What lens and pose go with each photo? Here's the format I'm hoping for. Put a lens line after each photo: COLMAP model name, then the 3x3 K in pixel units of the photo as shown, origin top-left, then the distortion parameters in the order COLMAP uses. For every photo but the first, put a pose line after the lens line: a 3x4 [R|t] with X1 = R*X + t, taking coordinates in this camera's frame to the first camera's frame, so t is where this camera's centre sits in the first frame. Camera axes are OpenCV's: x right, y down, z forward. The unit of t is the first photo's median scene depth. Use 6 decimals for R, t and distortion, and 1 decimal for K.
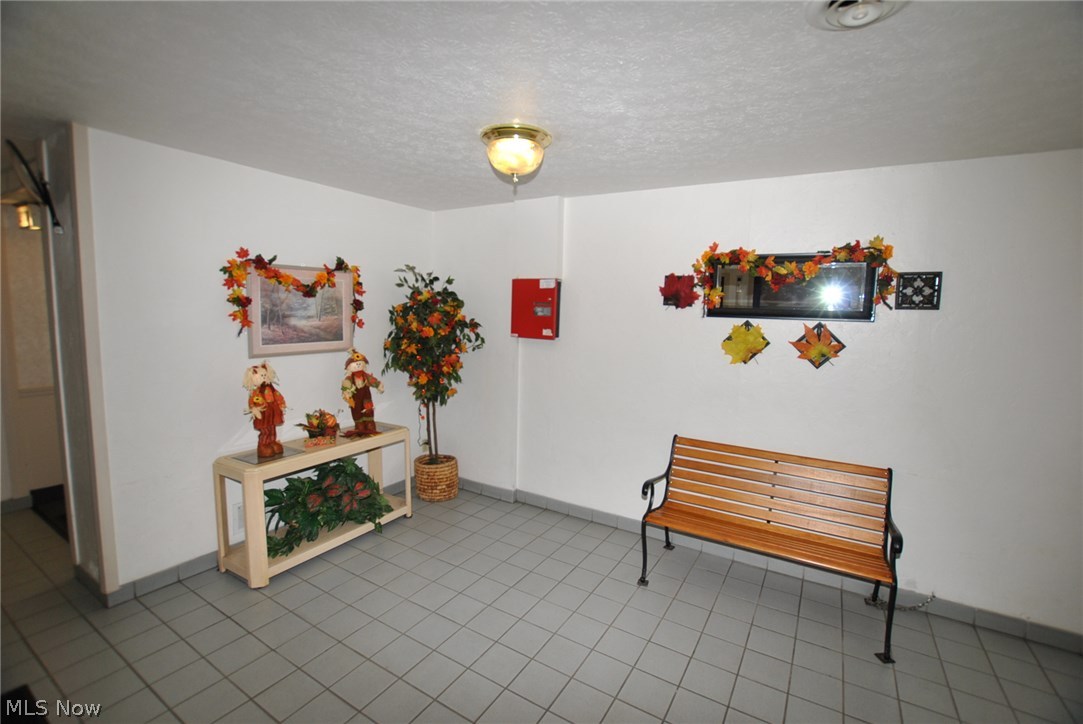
lens RADIAL K [[475.7, 0, 548.5], [0, 475.7, 355.7], [0, 0, 1]] dist [-0.036223, 0.005799]
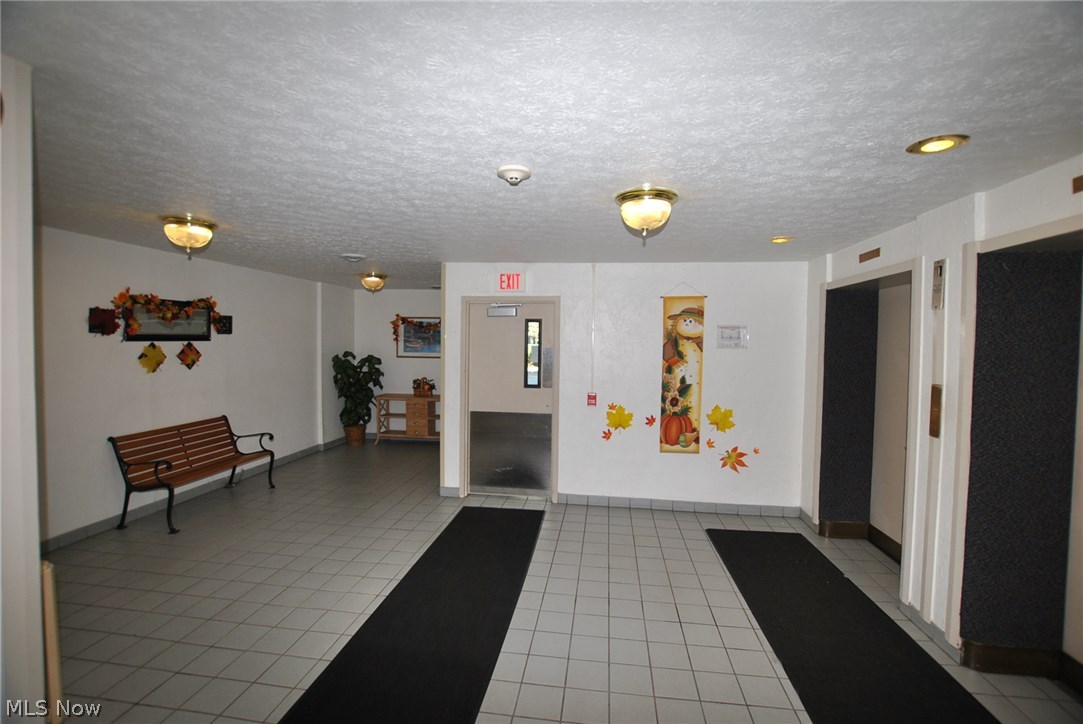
lens RADIAL K [[475.7, 0, 548.5], [0, 475.7, 355.7], [0, 0, 1]] dist [-0.036223, 0.005799]
pose [[-0.439427, -0.068588, 0.895656, -1.413994], [0.054159, 0.993244, 0.102633, -0.115669], [-0.896644, 0.093608, -0.432743, 0.523808]]
